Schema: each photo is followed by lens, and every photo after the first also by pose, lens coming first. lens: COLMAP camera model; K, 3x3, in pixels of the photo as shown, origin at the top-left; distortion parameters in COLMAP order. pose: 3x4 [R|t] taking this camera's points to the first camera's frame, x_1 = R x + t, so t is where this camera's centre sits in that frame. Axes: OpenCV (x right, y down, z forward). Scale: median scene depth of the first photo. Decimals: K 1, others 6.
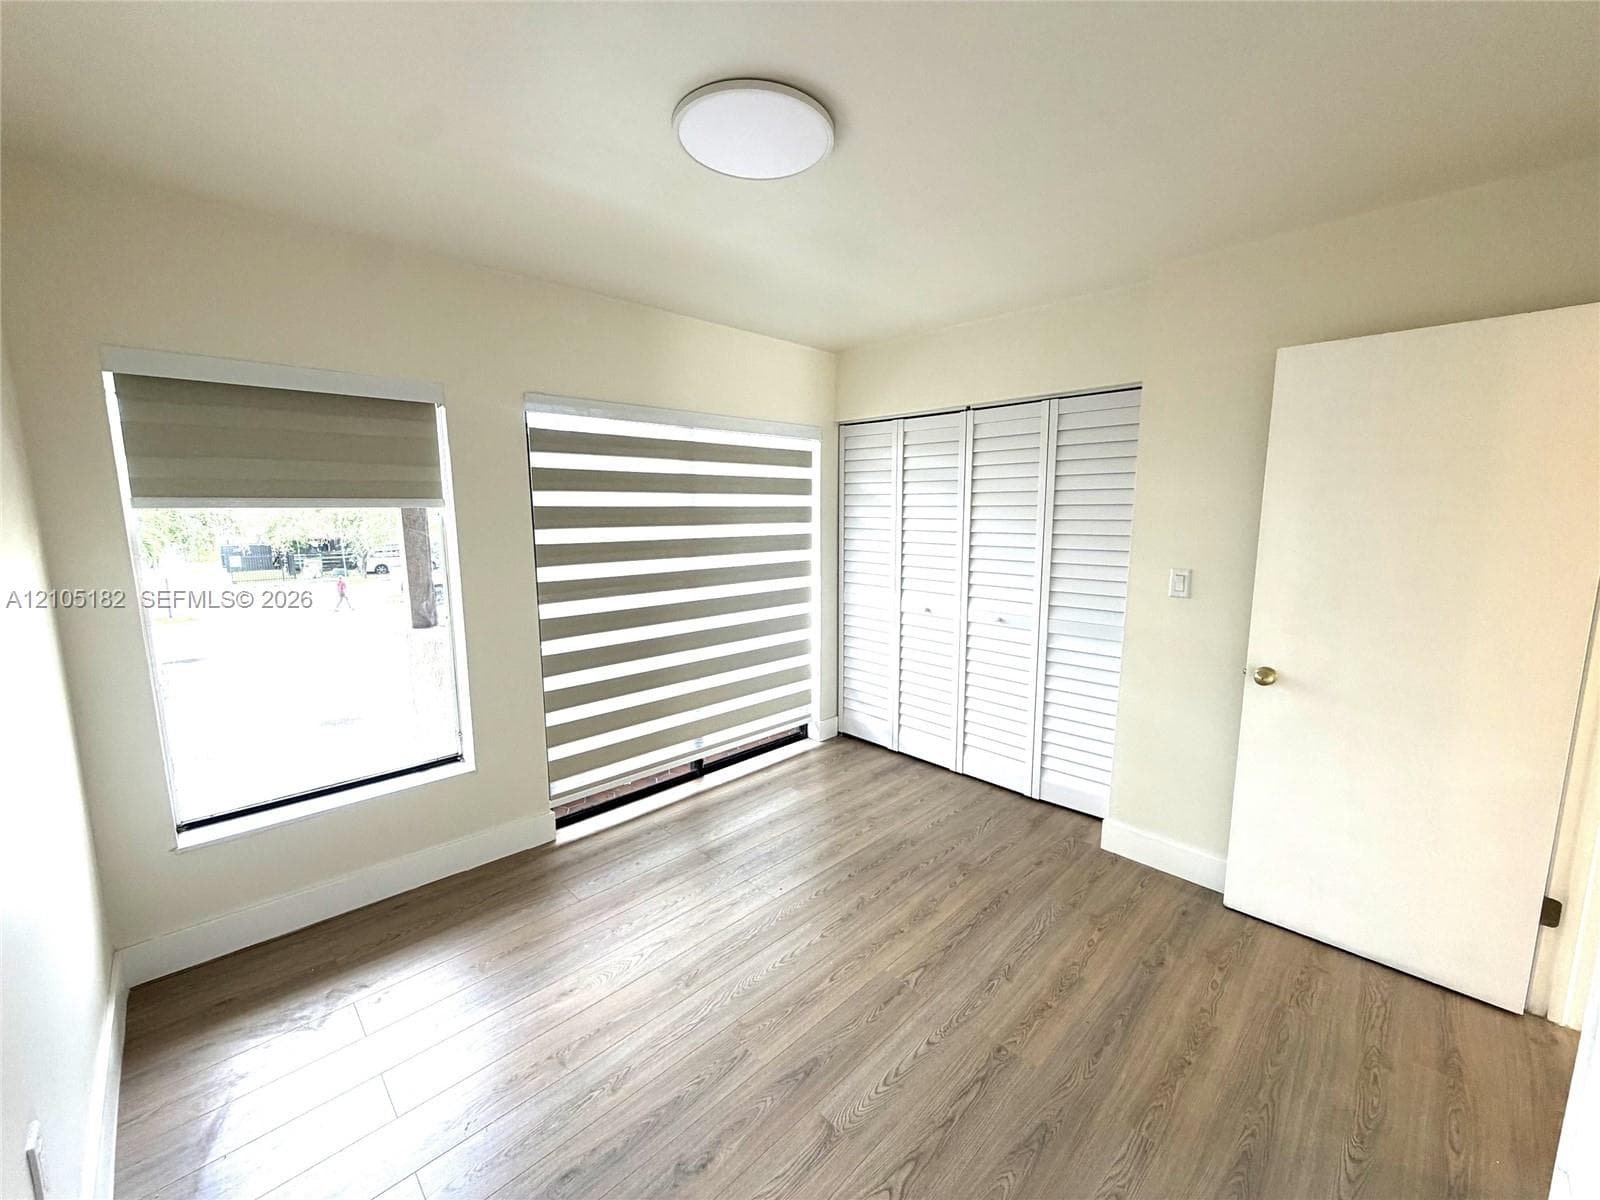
lens RADIAL K [[643.3, 0, 801.0], [0, 643.3, 604.8], [0, 0, 1]] dist [-0.000666, -0.000099]
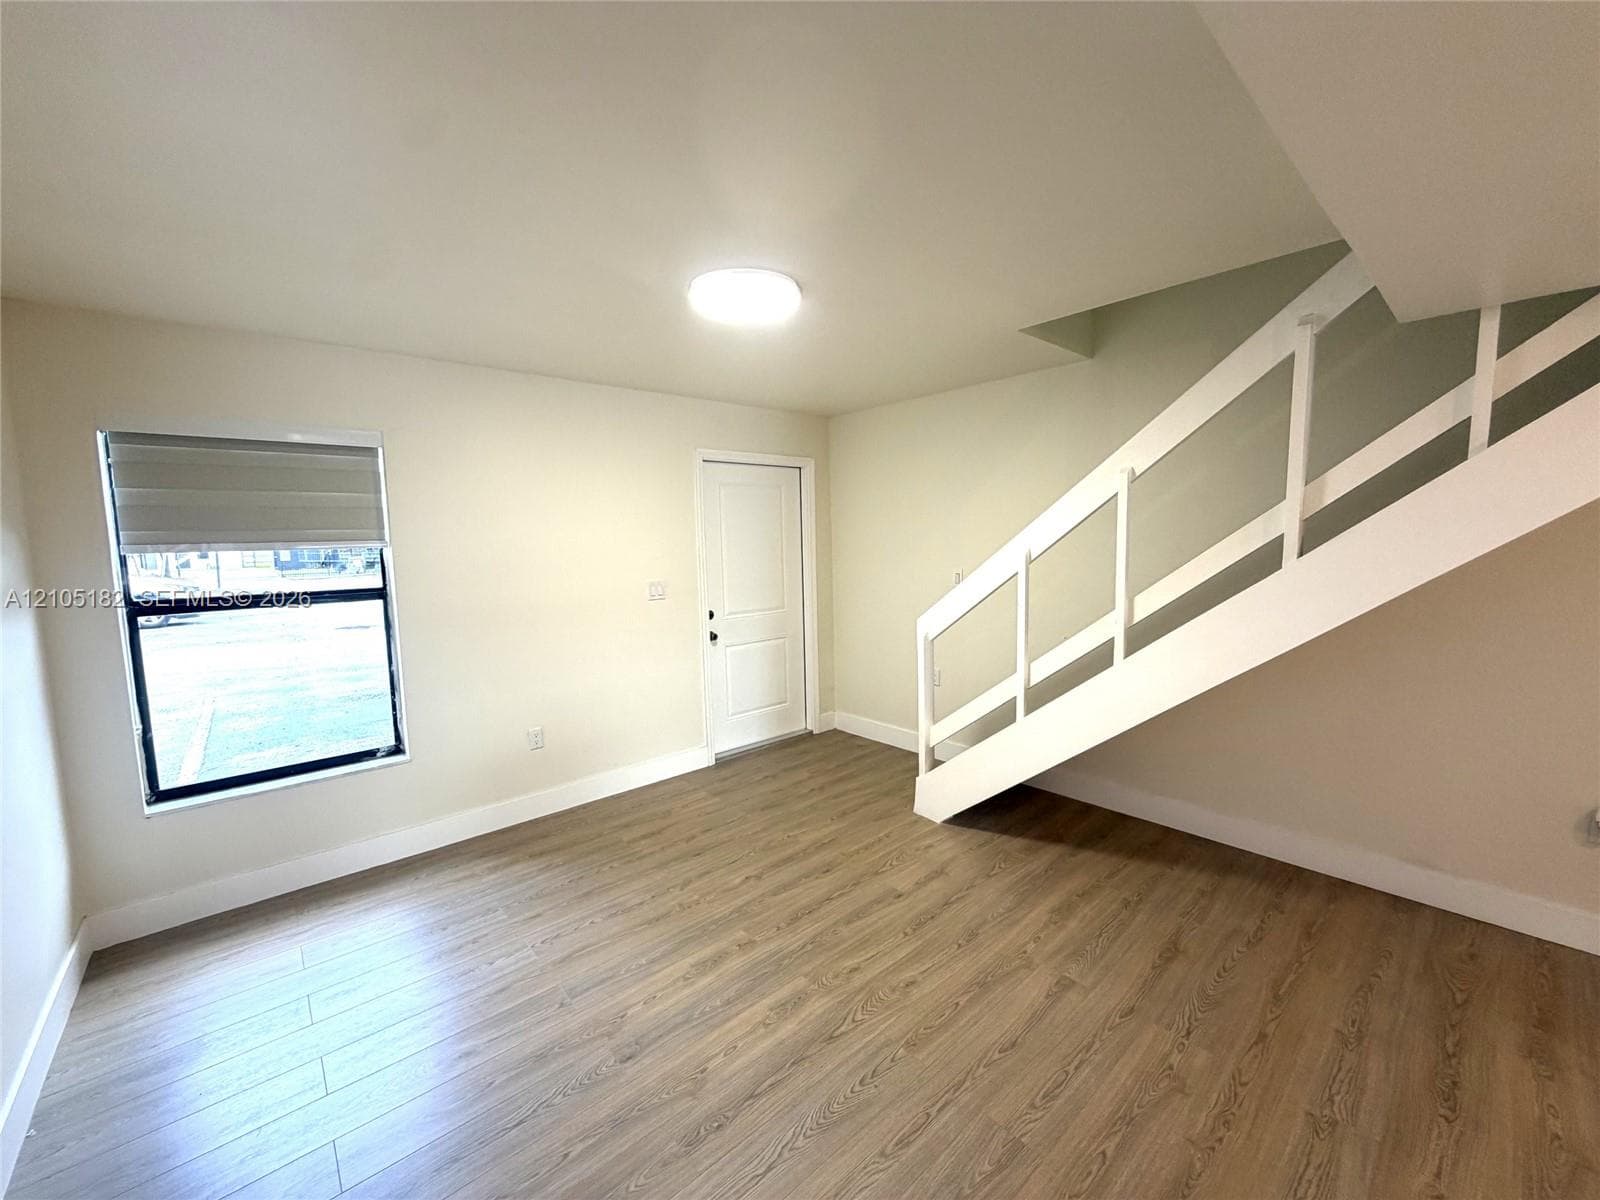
lens RADIAL K [[640.0, 0, 801.7], [0, 640.0, 606.5], [0, 0, 1]] dist [-0.001189, -0.000092]
pose [[-0.998359, 0.021202, 0.053193, 1.638335], [0.033830, 0.967873, 0.249152, -0.255800], [-0.046202, 0.250543, -0.967002, 1.785751]]
